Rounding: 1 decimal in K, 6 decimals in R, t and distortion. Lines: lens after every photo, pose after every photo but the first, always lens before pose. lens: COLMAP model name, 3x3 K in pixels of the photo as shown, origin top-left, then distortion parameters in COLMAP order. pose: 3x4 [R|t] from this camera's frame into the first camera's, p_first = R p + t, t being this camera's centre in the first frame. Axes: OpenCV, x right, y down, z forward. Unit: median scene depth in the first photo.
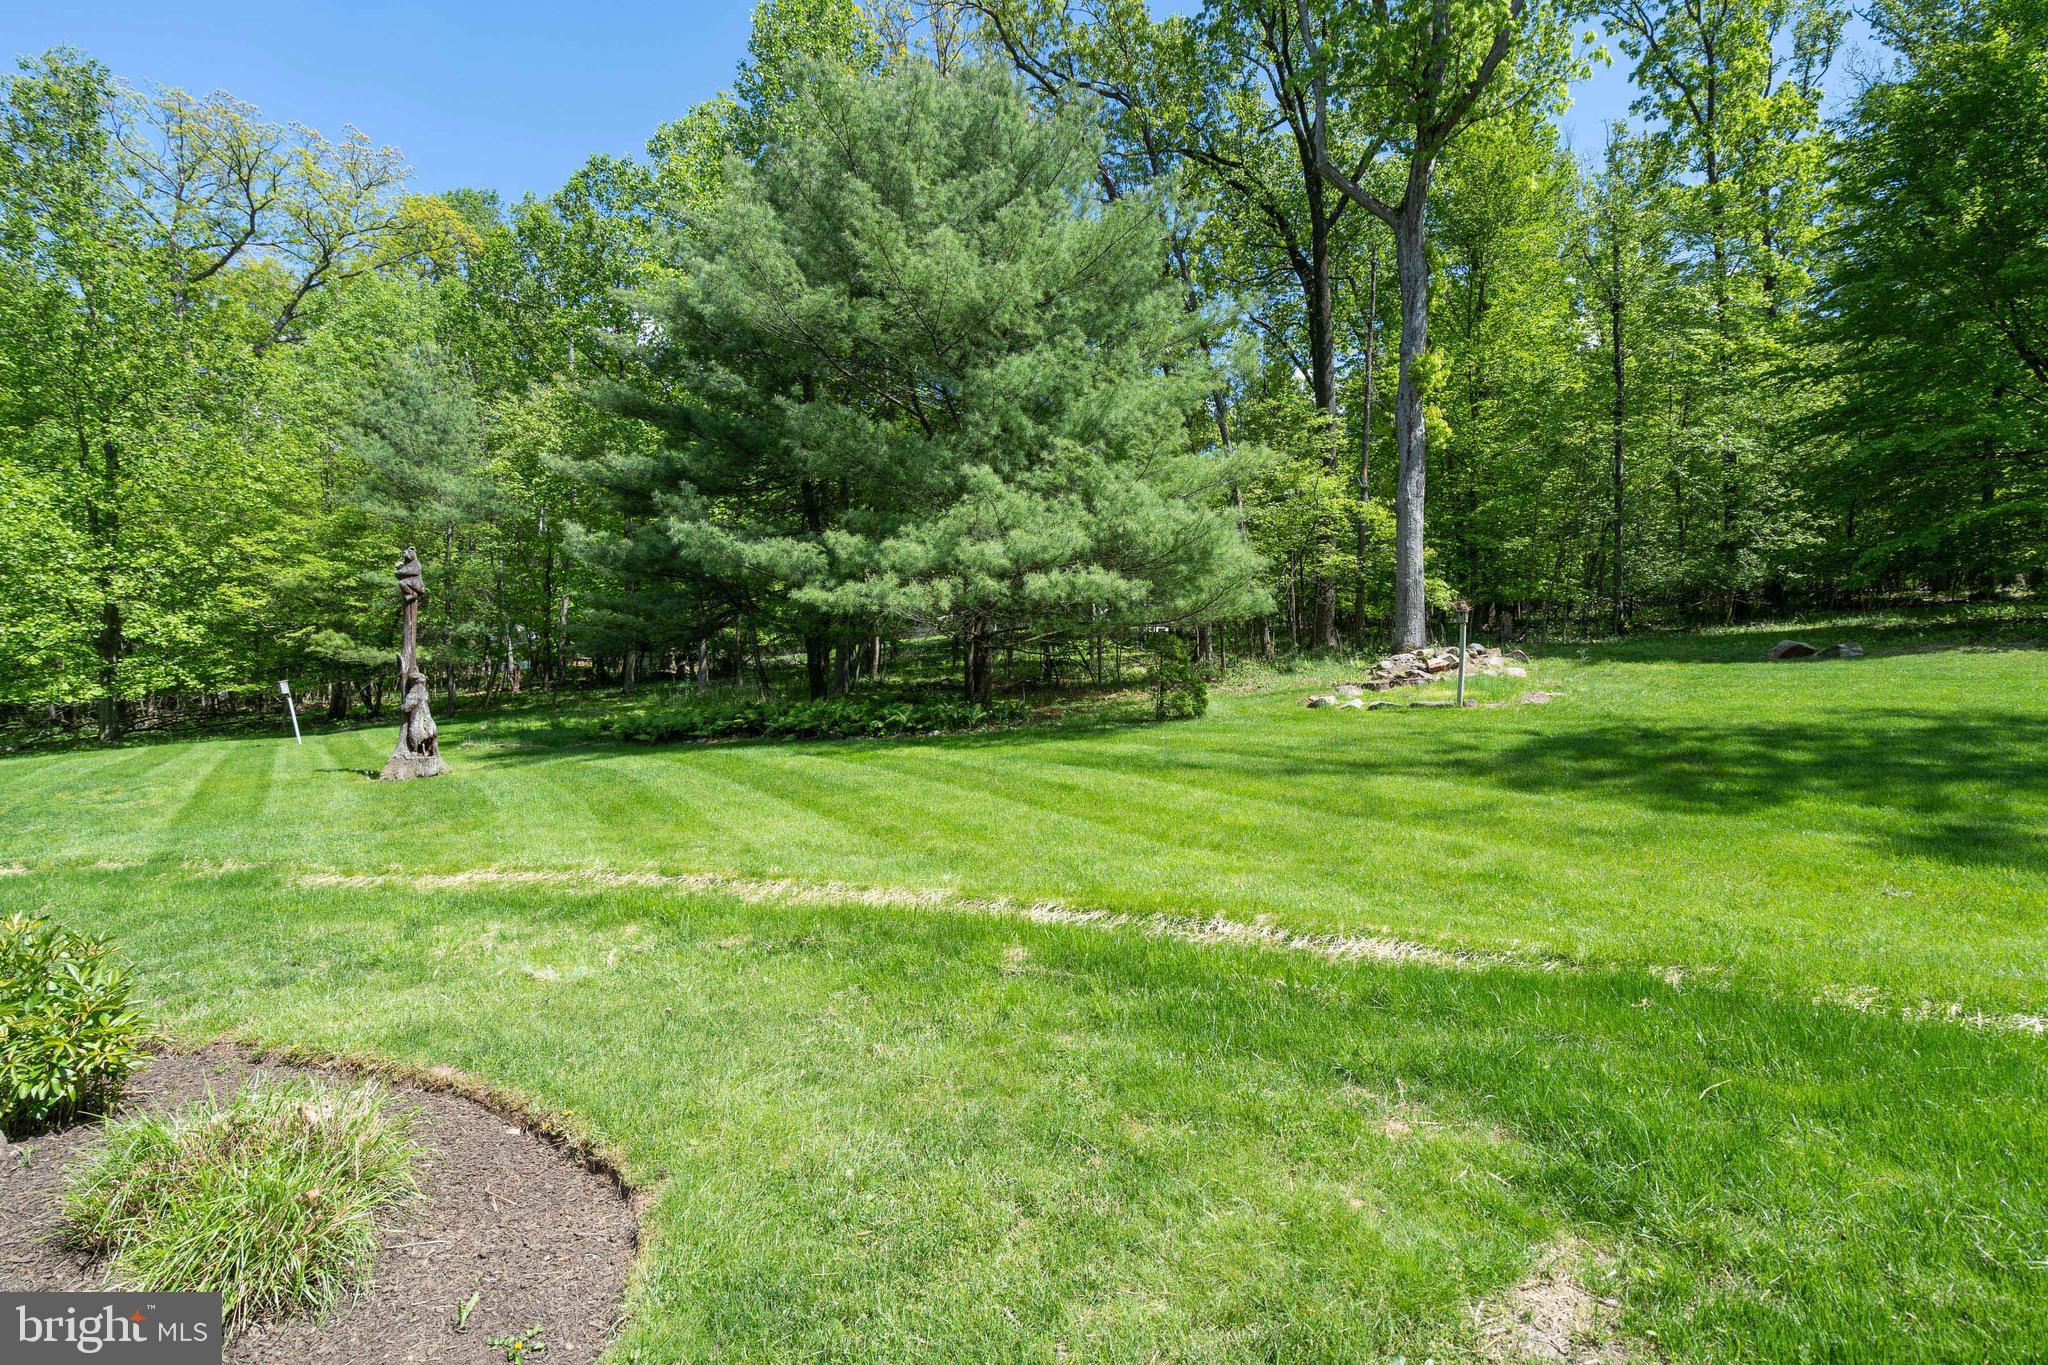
lens RADIAL K [[927.0, 0, 1016.6], [0, 927.0, 684.9], [0, 0, 1]] dist [-0.008939, 0.003687]
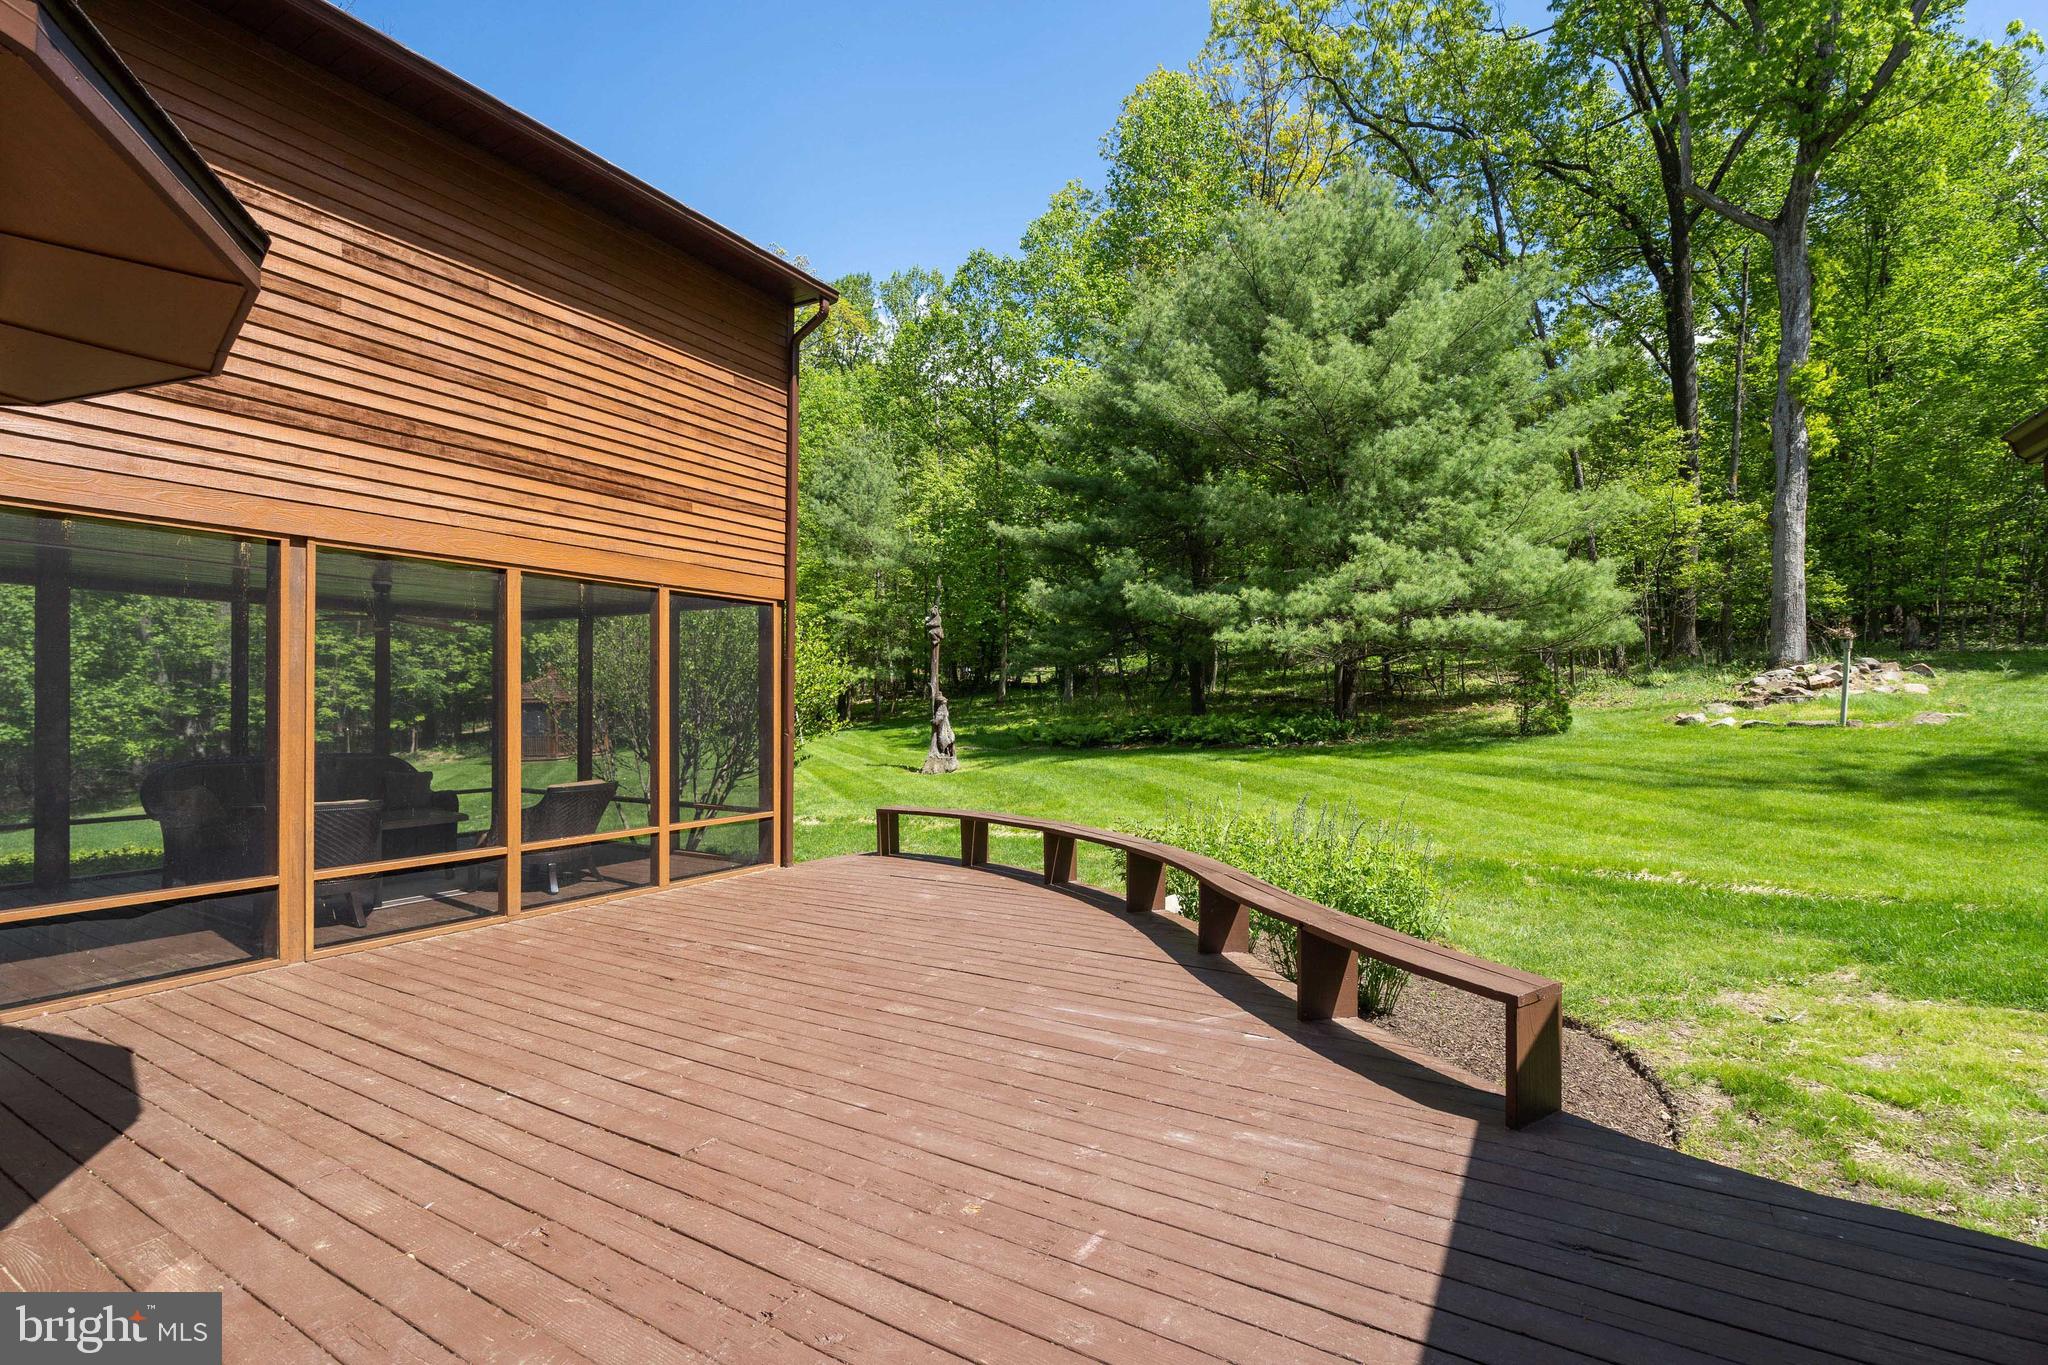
lens RADIAL K [[927.0, 0, 1020.2], [0, 927.0, 695.5], [0, 0, 1]] dist [-0.008939, 0.003687]
pose [[0.957591, -0.001326, -0.288127, -0.104652], [0.004588, 0.999933, 0.010649, -0.023461], [0.288094, -0.011519, 0.957533, -0.247634]]
